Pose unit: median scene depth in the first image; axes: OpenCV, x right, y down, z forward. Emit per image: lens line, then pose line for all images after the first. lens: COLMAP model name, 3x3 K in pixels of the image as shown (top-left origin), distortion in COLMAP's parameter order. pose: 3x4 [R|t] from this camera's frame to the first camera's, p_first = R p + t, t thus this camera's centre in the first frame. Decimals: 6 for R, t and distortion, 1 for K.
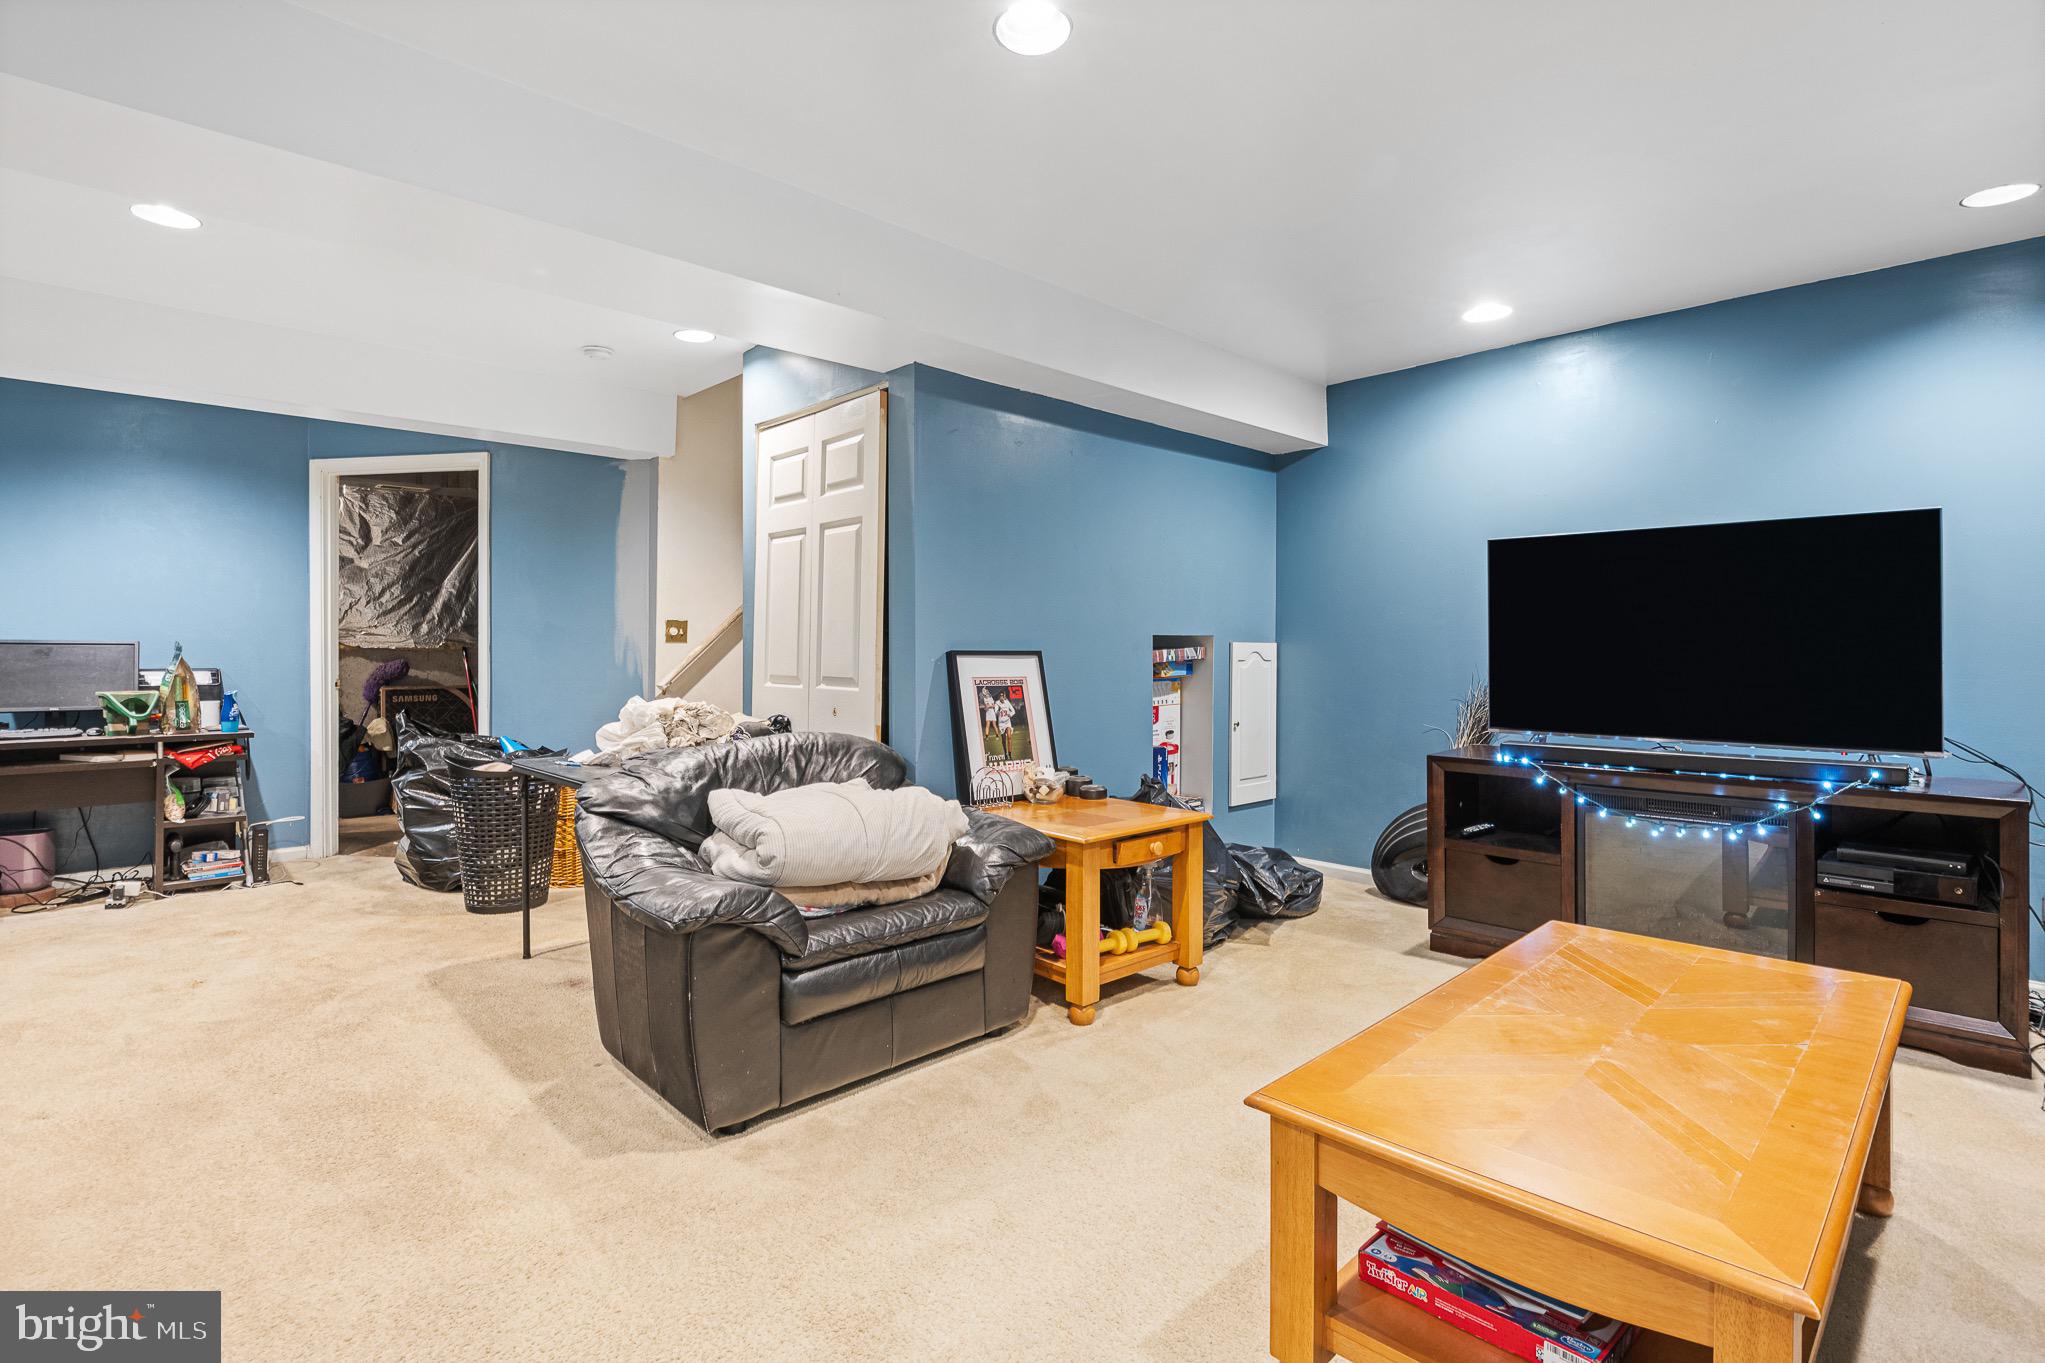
lens RADIAL K [[980.2, 0, 1016.0], [0, 980.2, 651.1], [0, 0, 1]] dist [-0.019579, 0.000371]
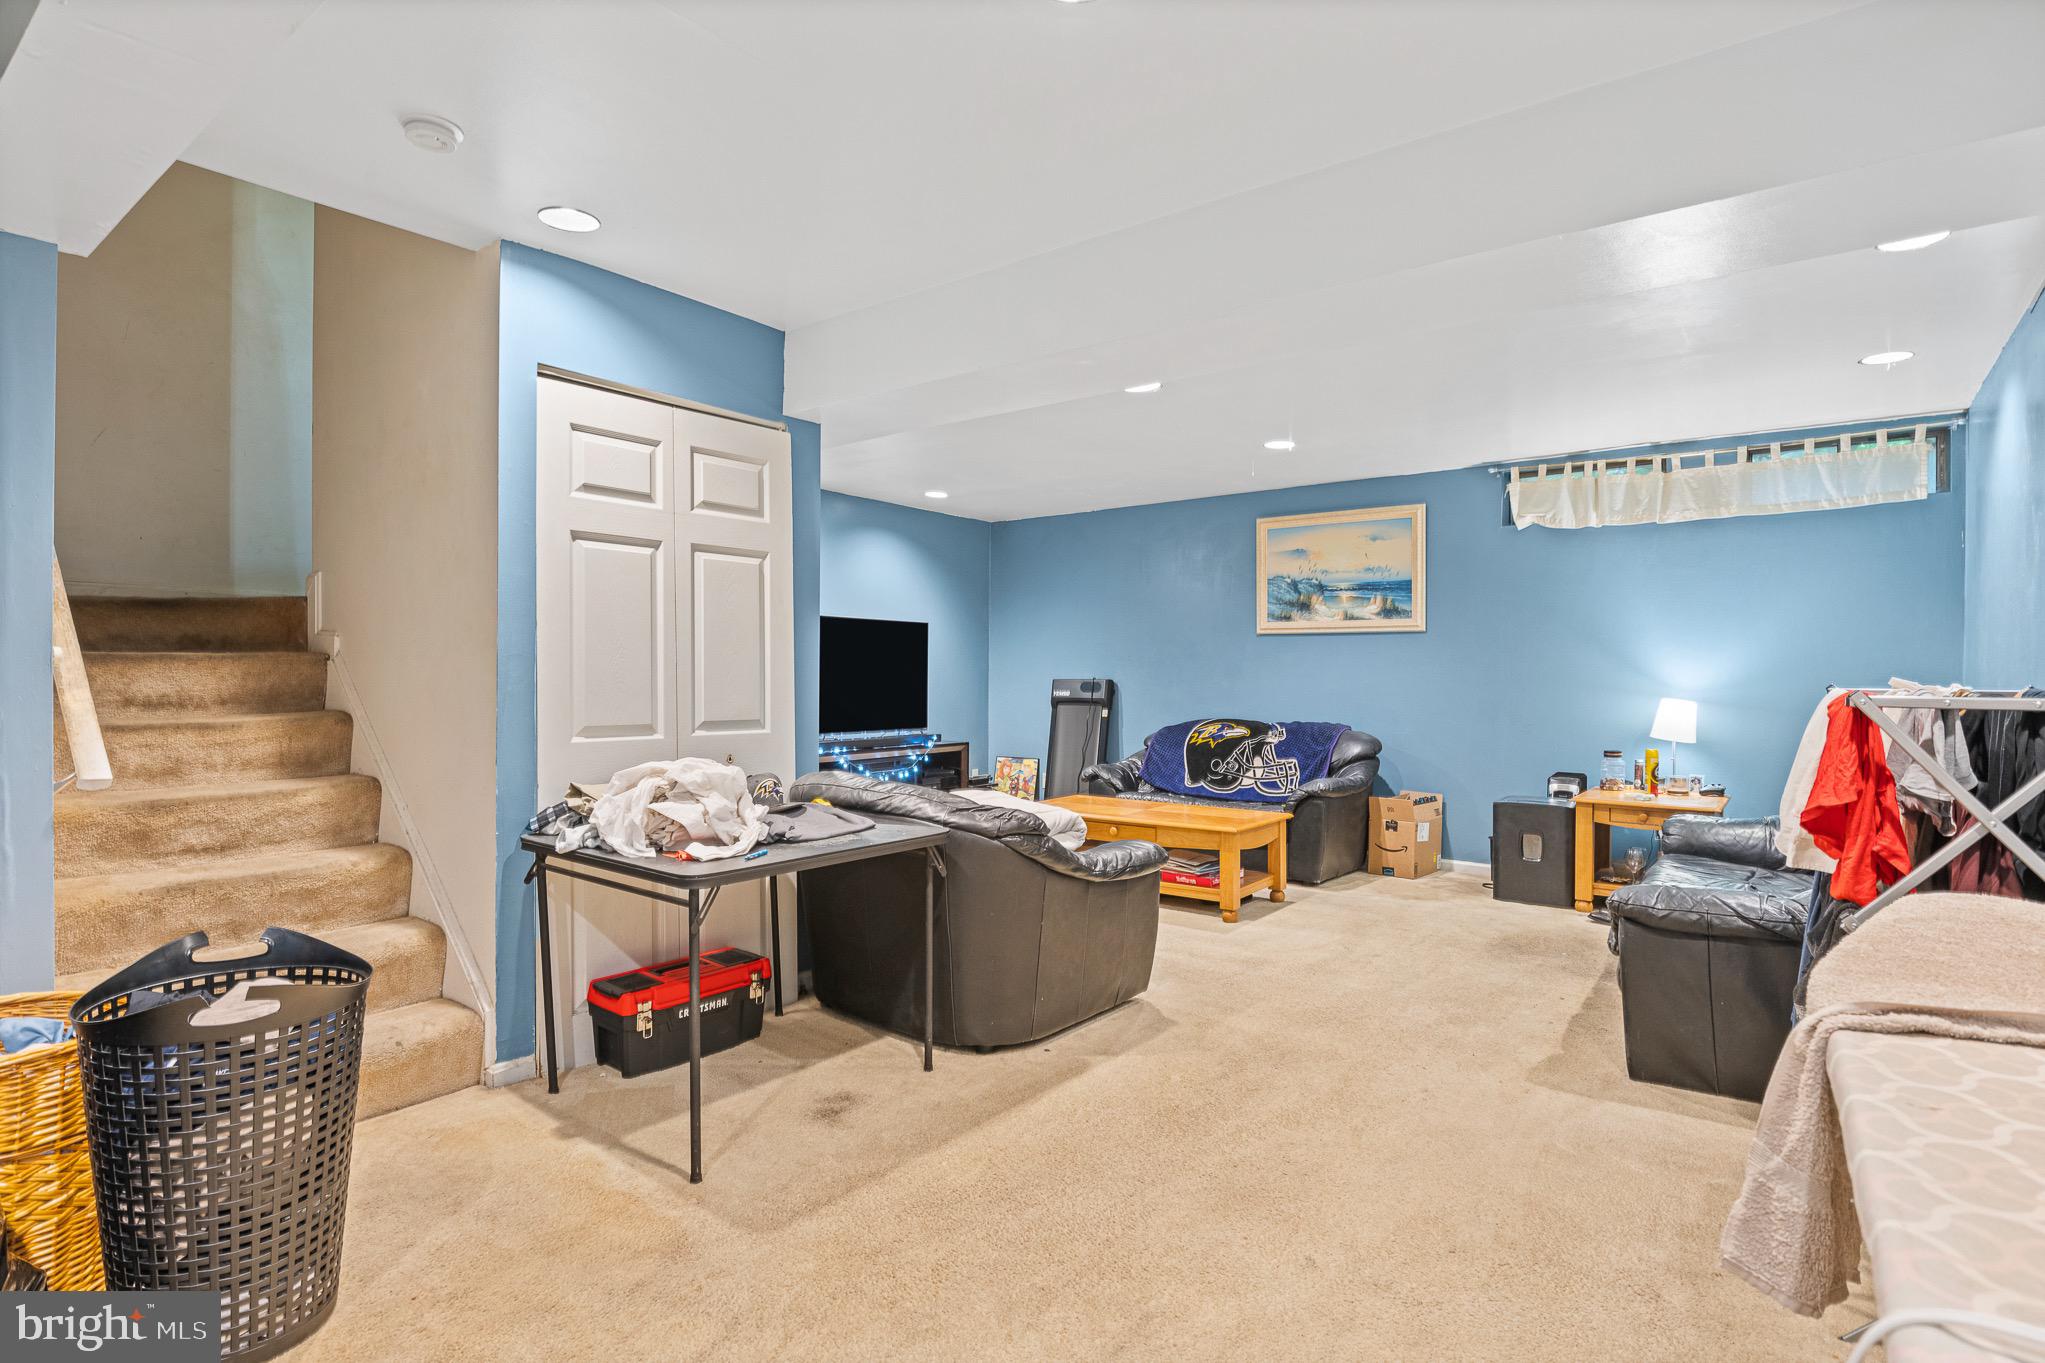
lens RADIAL K [[1027.4, 0, 1032.1], [0, 1027.4, 687.0], [0, 0, 1]] dist [0.024166, -0.001657]
pose [[-0.155431, -0.011108, 0.987784, -1.493634], [-0.002090, 0.999938, 0.010916, -0.018924], [-0.987845, -0.000368, -0.155444, 1.104689]]
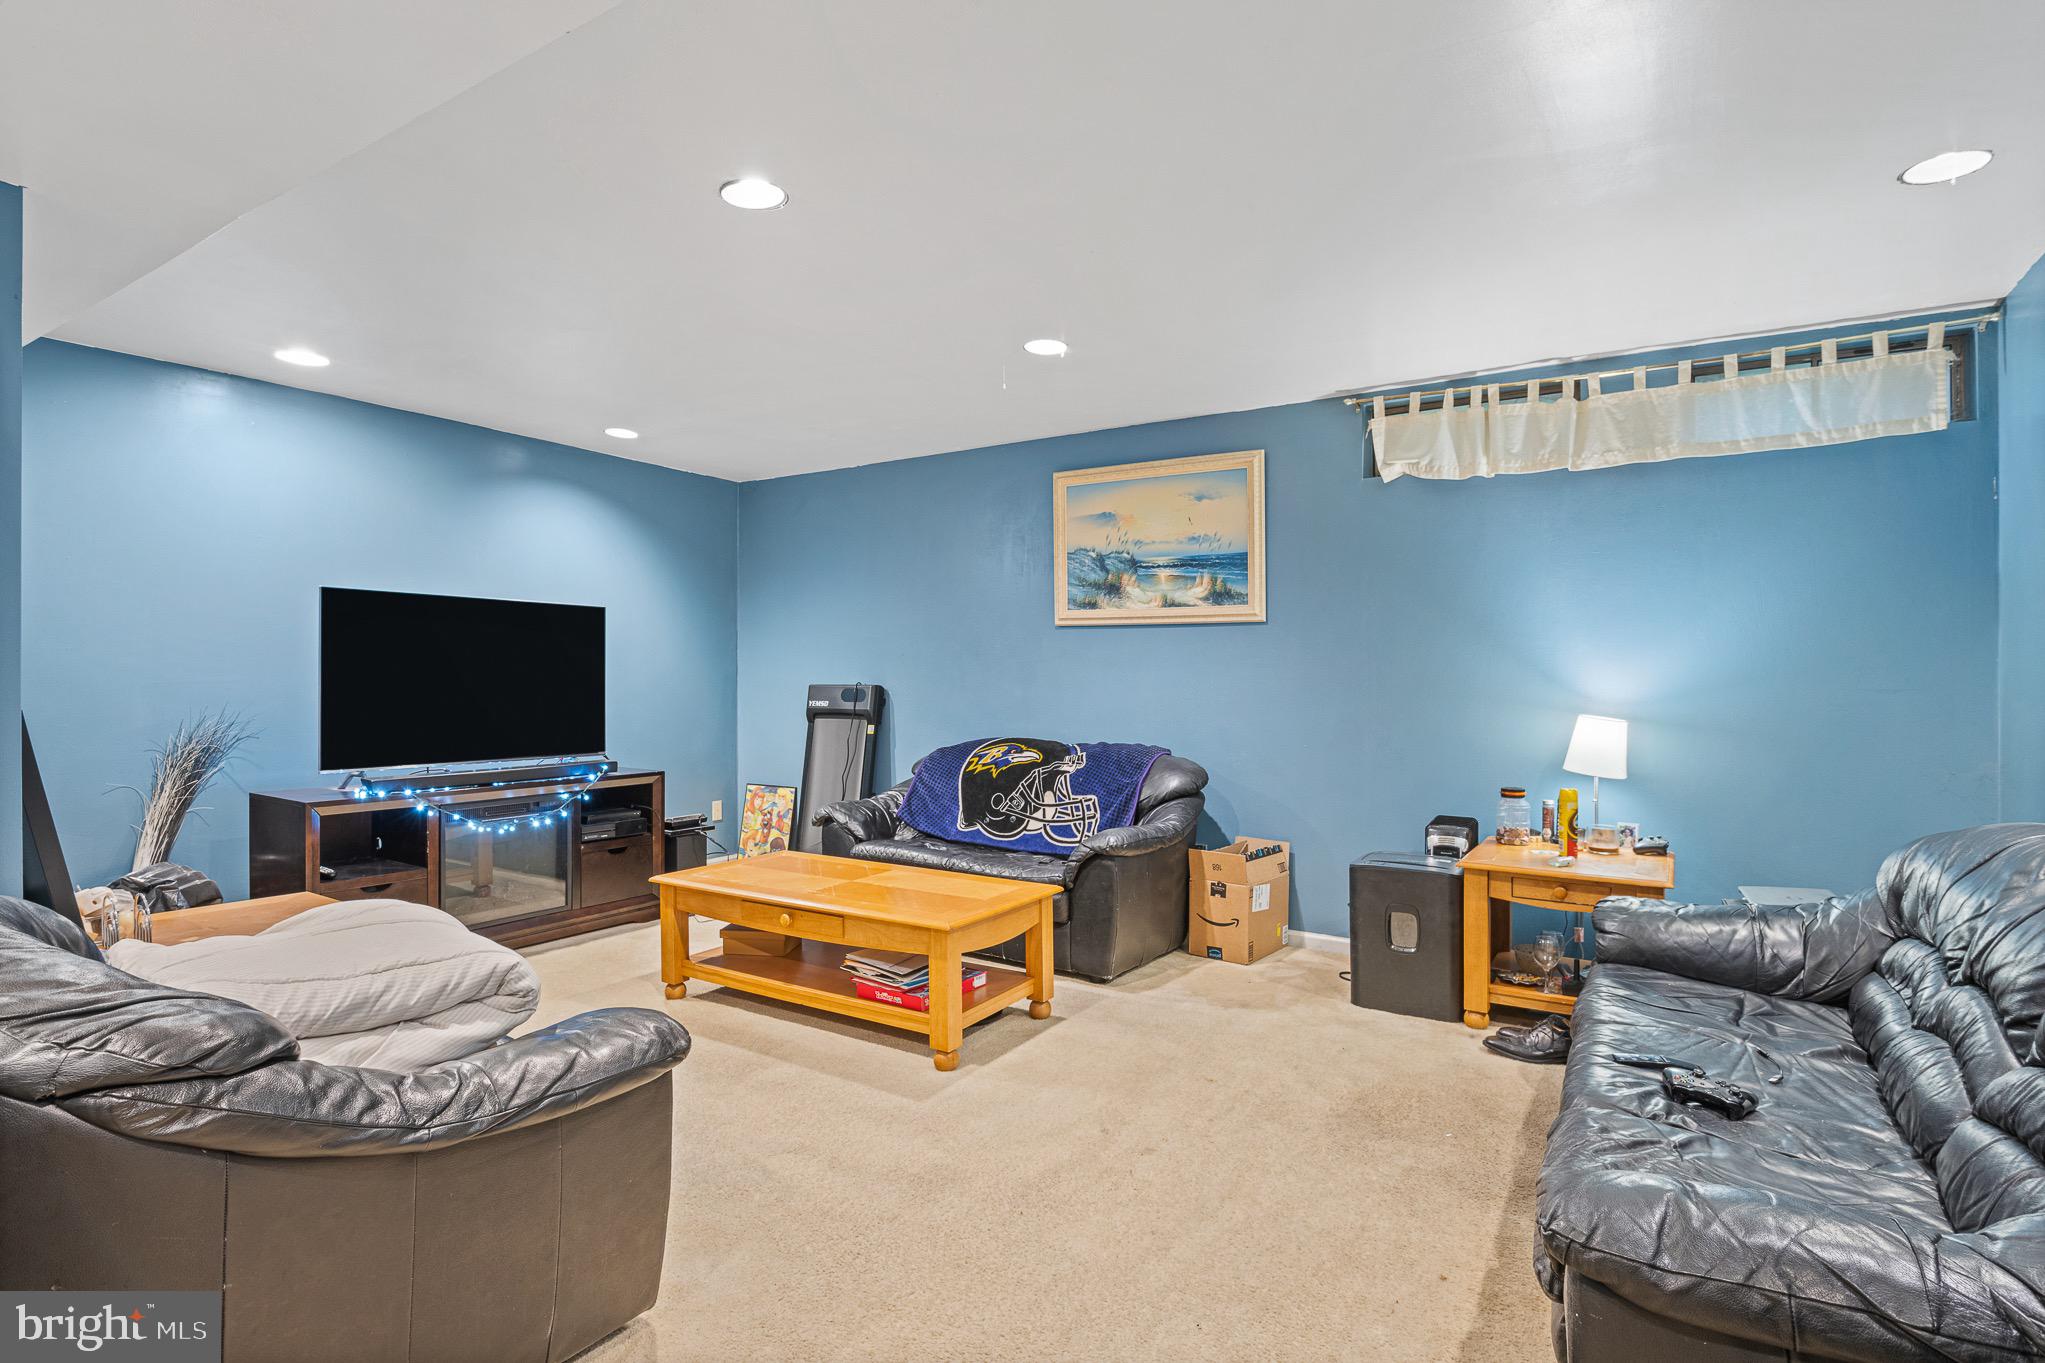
lens RADIAL K [[1027.4, 0, 1010.4], [0, 1027.4, 667.6], [0, 0, 1]] dist [0.024166, -0.001657]
pose [[-0.225741, 0.009966, 0.974136, -0.942617], [-0.003715, 0.999932, -0.011091, -0.024027], [-0.974180, -0.006123, -0.225689, 0.694330]]
